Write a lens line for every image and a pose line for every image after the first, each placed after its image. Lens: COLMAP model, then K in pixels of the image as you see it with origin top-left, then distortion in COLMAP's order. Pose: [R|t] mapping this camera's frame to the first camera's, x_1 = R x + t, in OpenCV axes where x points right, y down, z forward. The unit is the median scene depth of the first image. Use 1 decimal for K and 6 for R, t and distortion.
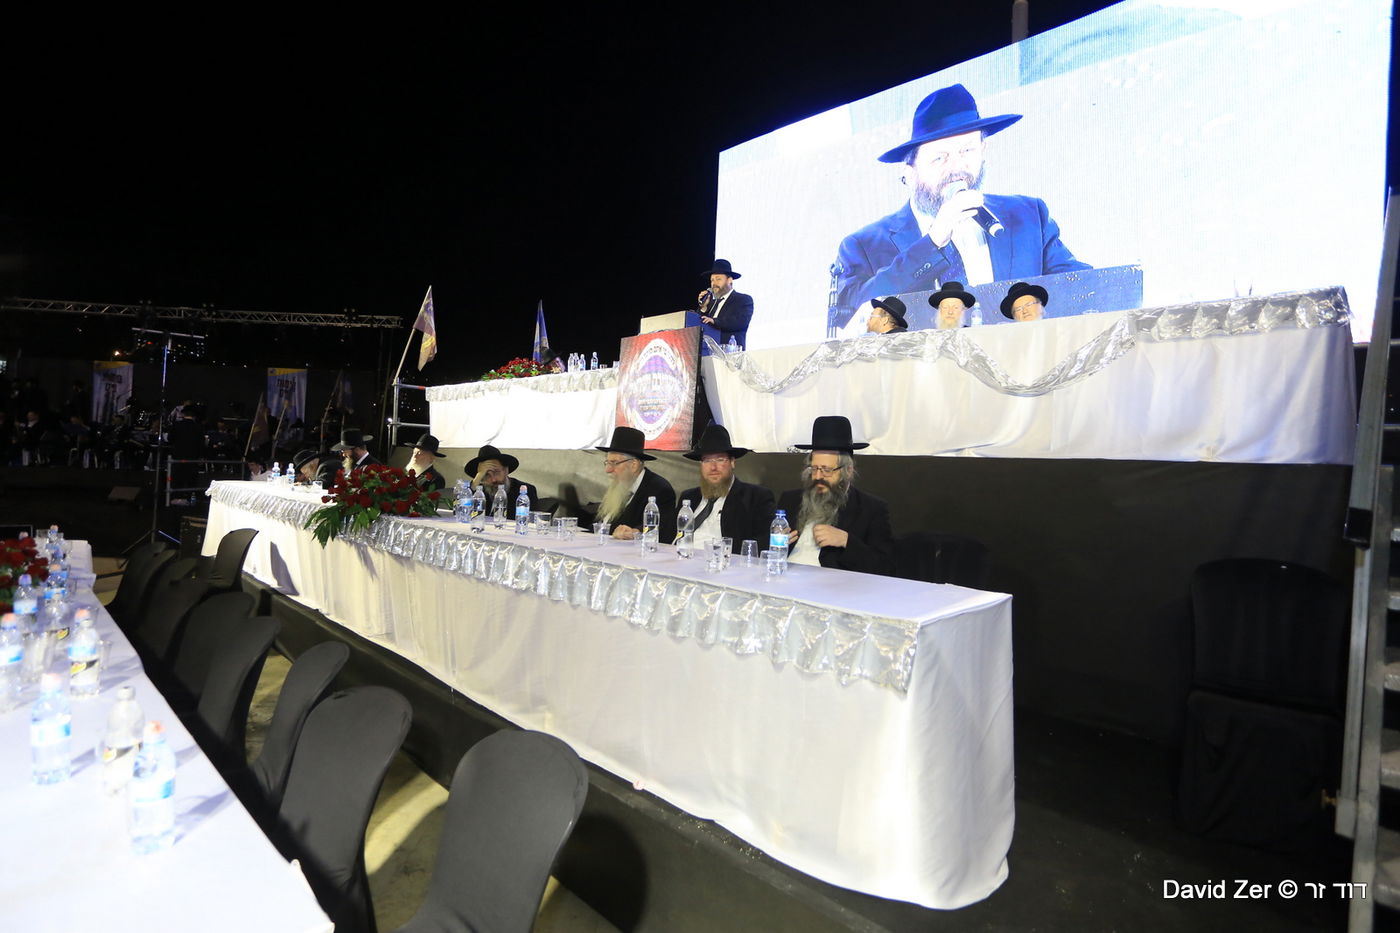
lens RADIAL K [[725.1, 0, 699.1], [0, 725.1, 473.6], [0, 0, 1]] dist [-0.062922, 0.029201]
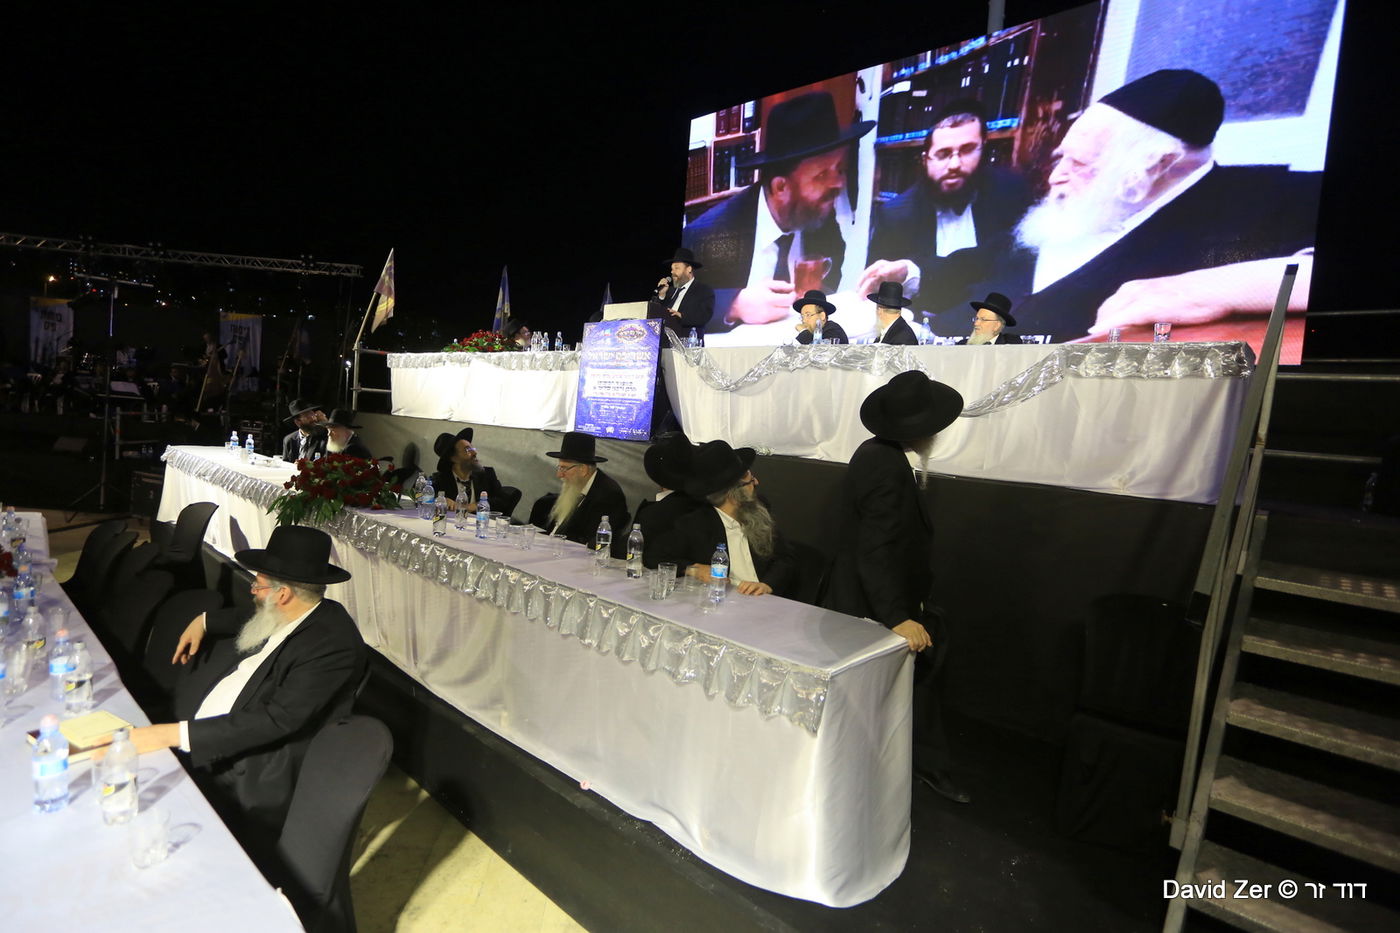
lens RADIAL K [[725.1, 0, 701.0], [0, 725.1, 477.8], [0, 0, 1]] dist [-0.062922, 0.029201]
pose [[0.998081, 0.031102, 0.053550, 0.014943], [-0.034828, 0.996930, 0.070121, -0.090355], [-0.051204, -0.071852, 0.996100, -0.058250]]
